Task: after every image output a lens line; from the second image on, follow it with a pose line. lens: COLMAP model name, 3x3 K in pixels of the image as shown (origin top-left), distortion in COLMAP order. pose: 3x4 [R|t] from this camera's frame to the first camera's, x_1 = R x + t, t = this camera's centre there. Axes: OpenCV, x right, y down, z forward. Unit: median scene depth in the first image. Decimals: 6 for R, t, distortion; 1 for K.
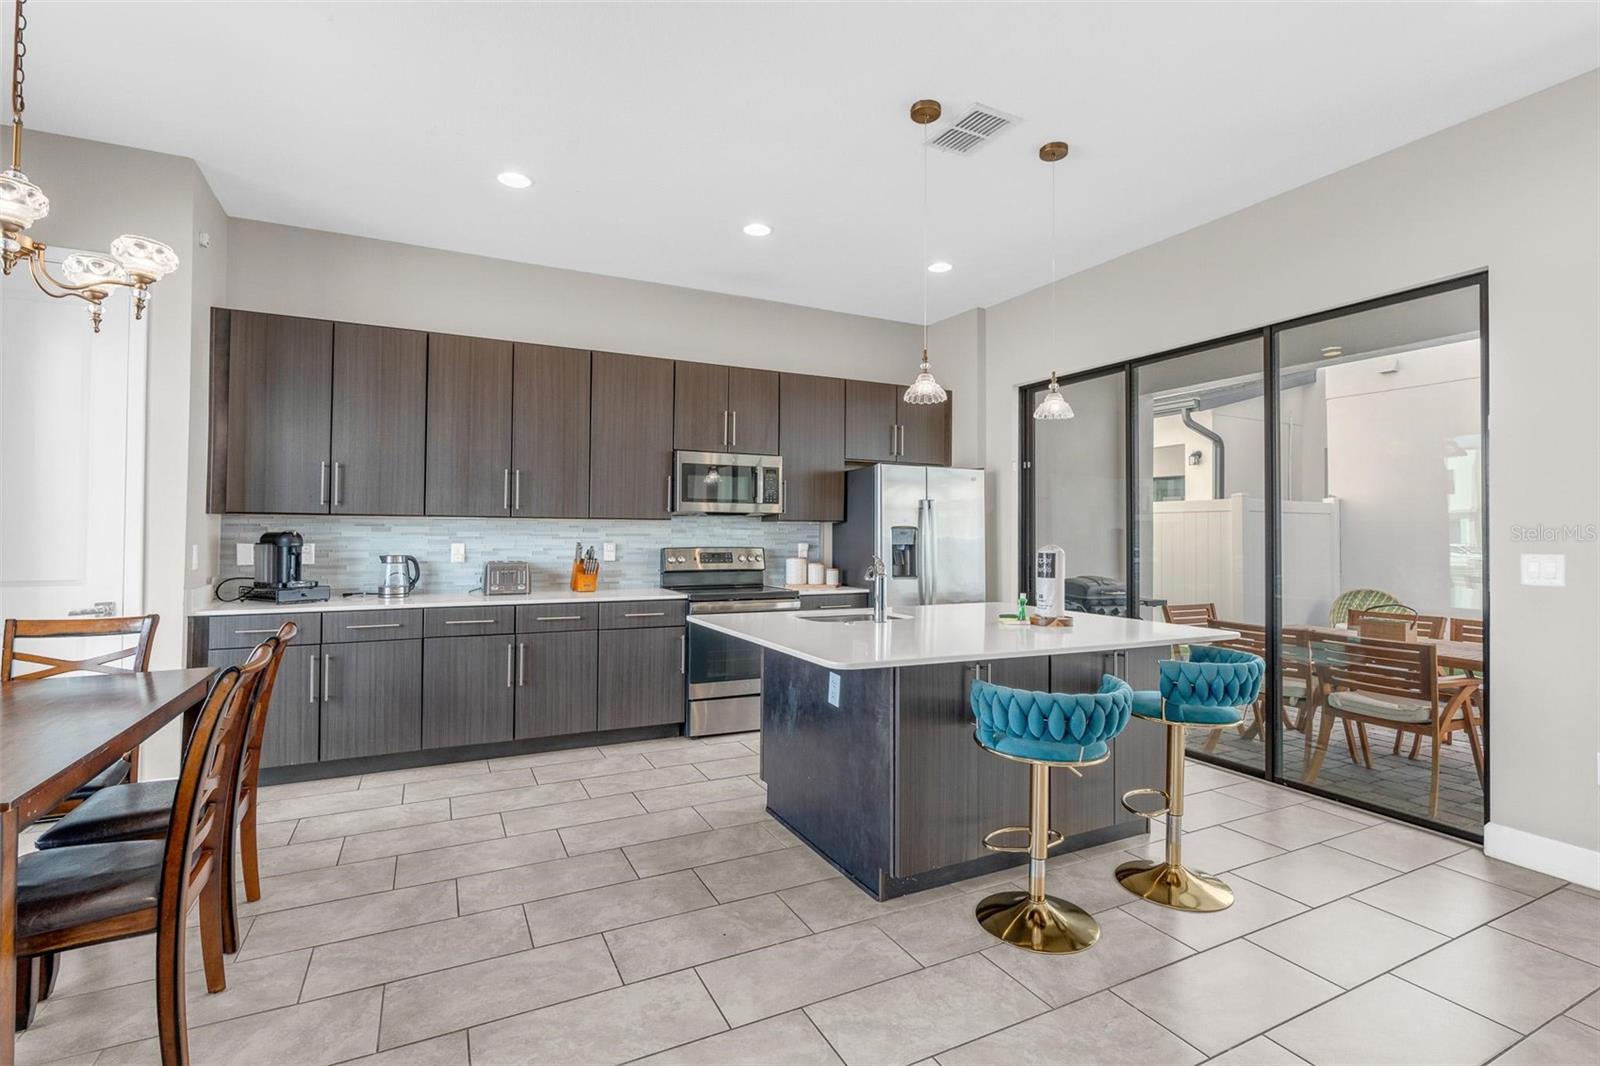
lens RADIAL K [[730.3, 0, 798.9], [0, 730.3, 520.0], [0, 0, 1]] dist [-0.008830, 0.003173]
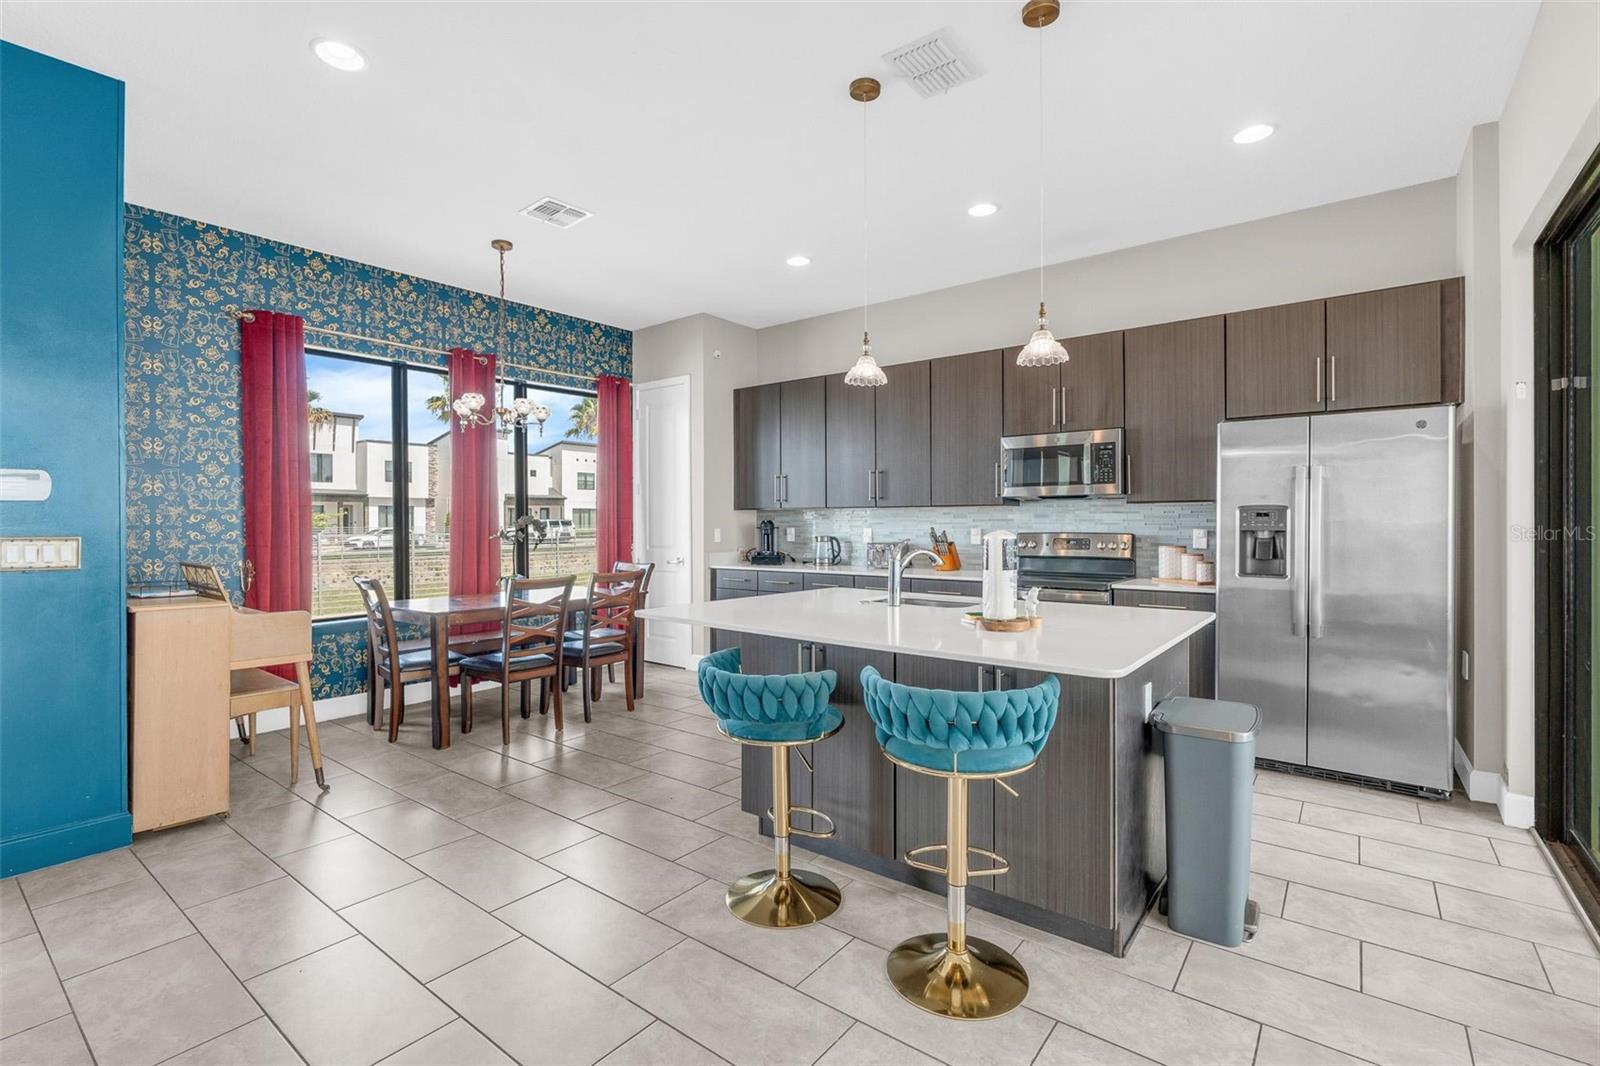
lens RADIAL K [[730.3, 0, 800.5], [0, 730.3, 522.2], [0, 0, 1]] dist [-0.008830, 0.003173]
pose [[0.431391, -0.004800, -0.902152, 1.064361], [0.024169, 0.999688, 0.006239, 0.017018], [0.901841, -0.024496, 0.431372, 0.509875]]
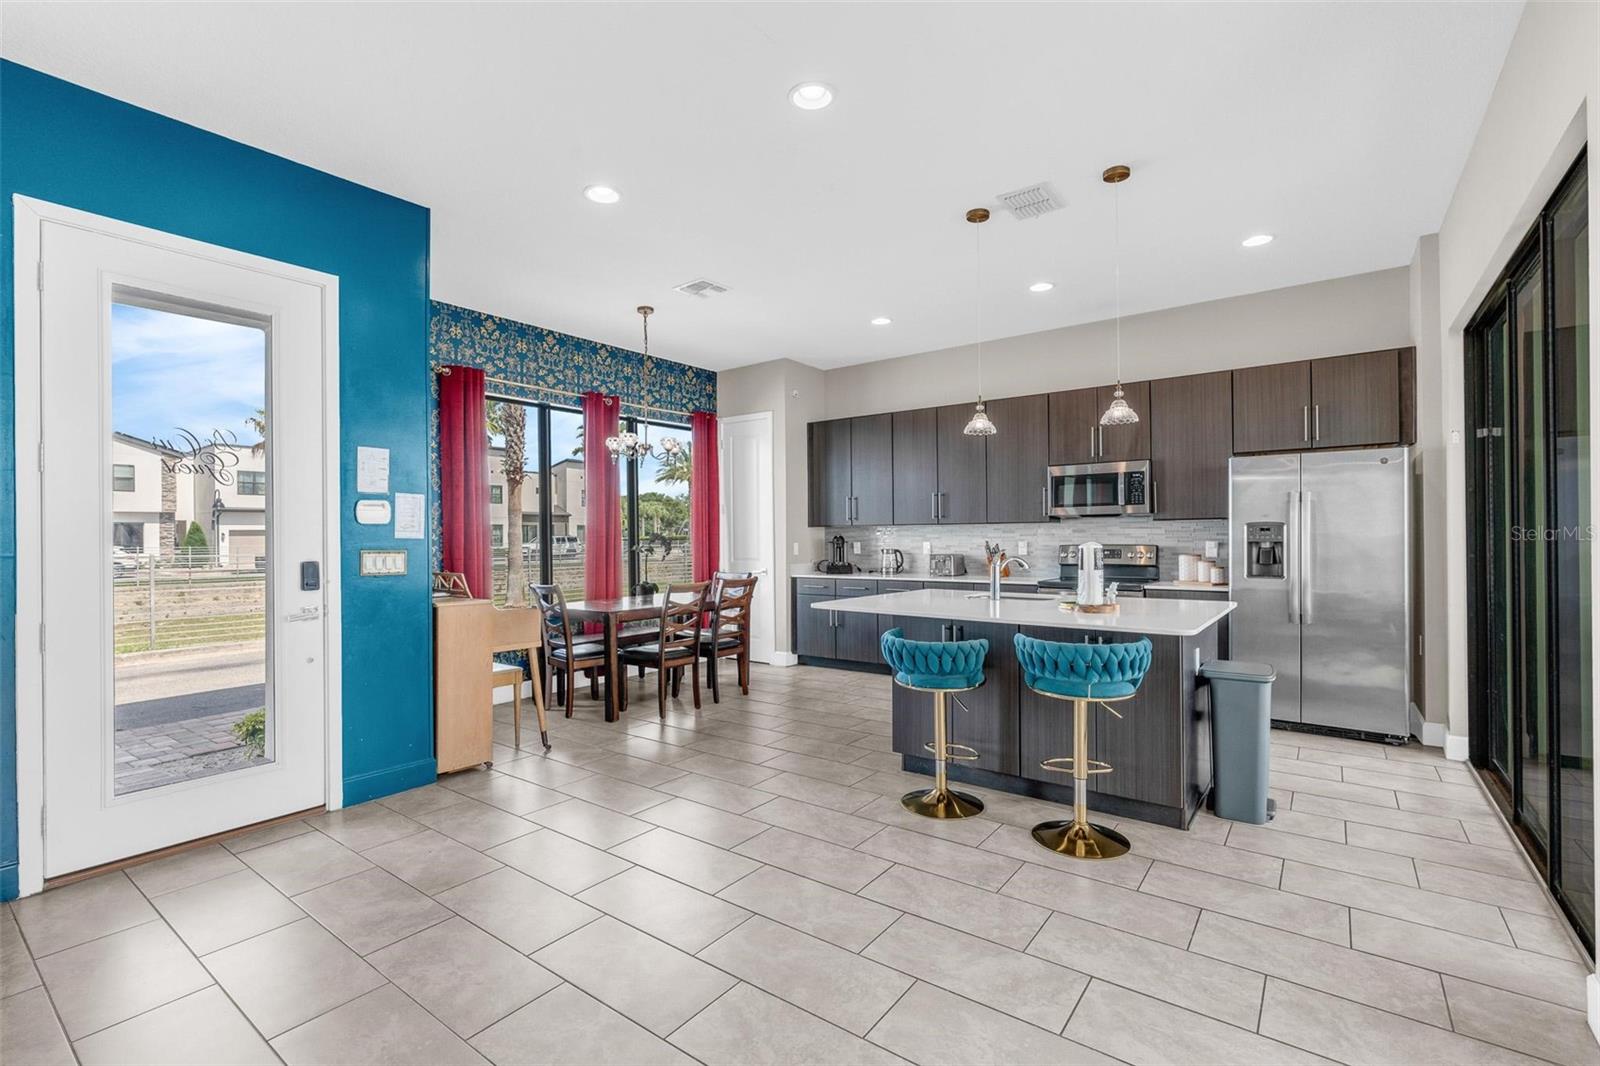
lens RADIAL K [[730.3, 0, 806.3], [0, 730.3, 531.3], [0, 0, 1]] dist [-0.008830, 0.003173]
pose [[0.455850, -0.014192, -0.889943, 1.261343], [0.028487, 0.999593, -0.001349, 0.007705], [0.889601, -0.024737, 0.456069, 0.102801]]
